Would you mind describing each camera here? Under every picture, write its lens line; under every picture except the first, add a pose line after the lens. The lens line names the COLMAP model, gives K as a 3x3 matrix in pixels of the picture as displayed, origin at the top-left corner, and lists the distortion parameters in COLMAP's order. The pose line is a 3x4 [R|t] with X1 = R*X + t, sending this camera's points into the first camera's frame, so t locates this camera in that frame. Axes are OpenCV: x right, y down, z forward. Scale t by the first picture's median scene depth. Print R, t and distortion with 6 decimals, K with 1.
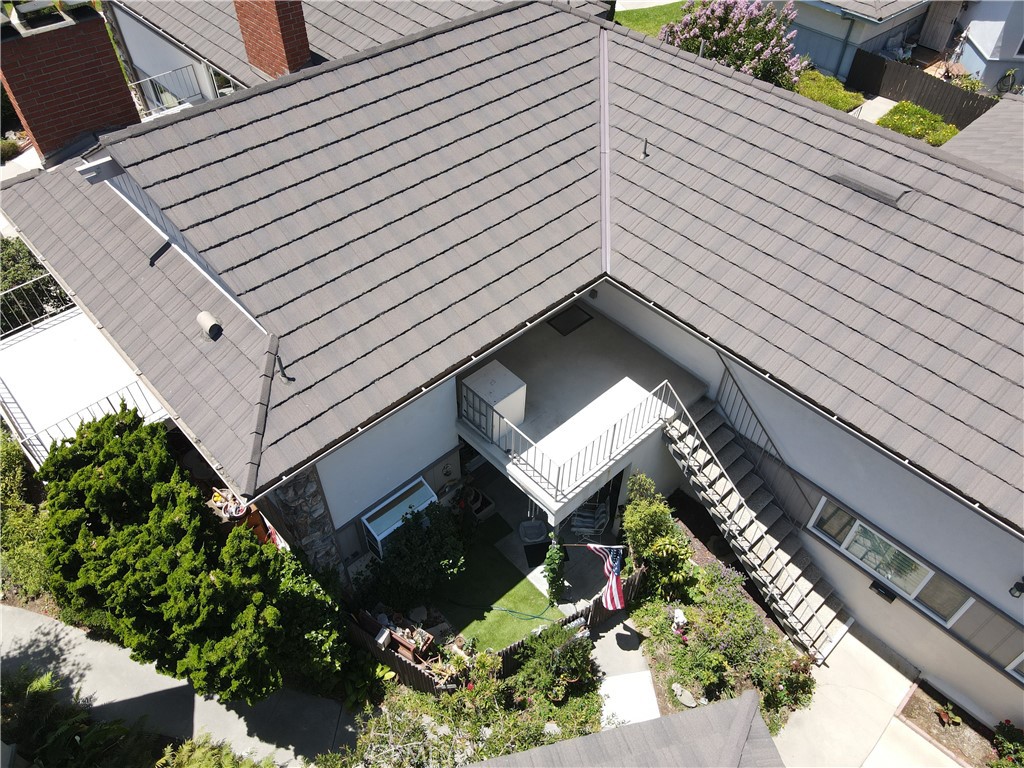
lens RADIAL K [[751.4, 0, 511.3], [0, 751.4, 382.0], [0, 0, 1]] dist [0.007215, 0.003180]
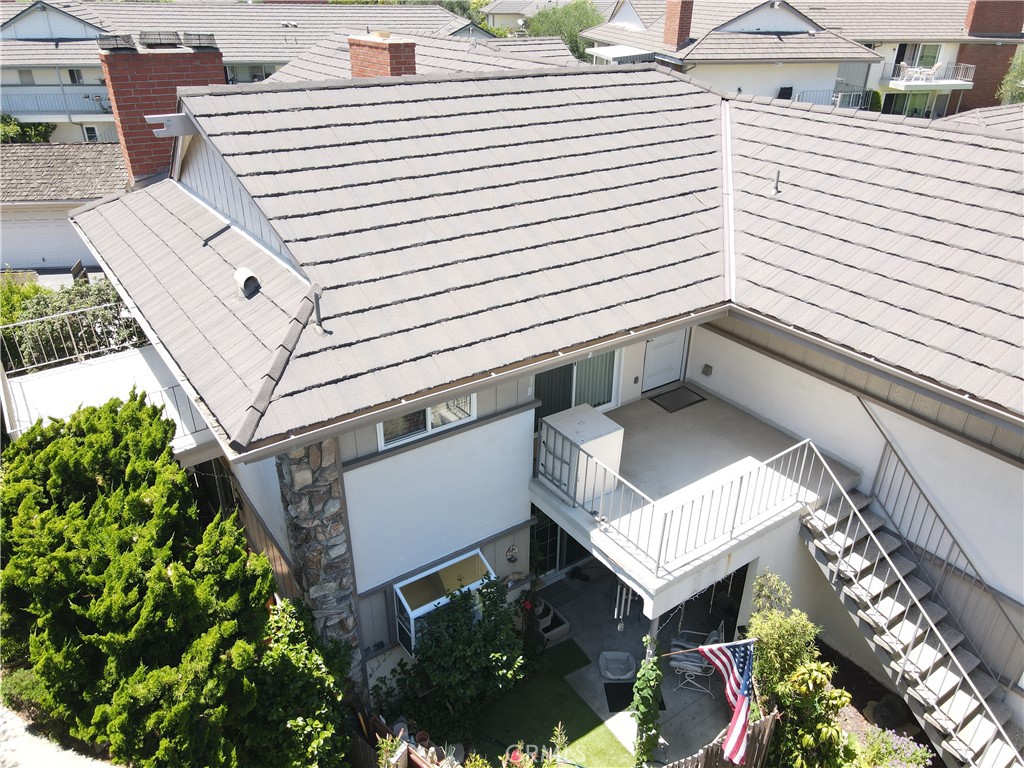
lens RADIAL K [[751.4, 0, 510.7], [0, 751.4, 384.7], [0, 0, 1]] dist [0.007215, 0.003180]
pose [[0.990005, 0.066900, -0.124157, -0.002367], [-0.102948, 0.944502, -0.311957, 0.221752], [0.096397, 0.321621, 0.941949, 0.241345]]
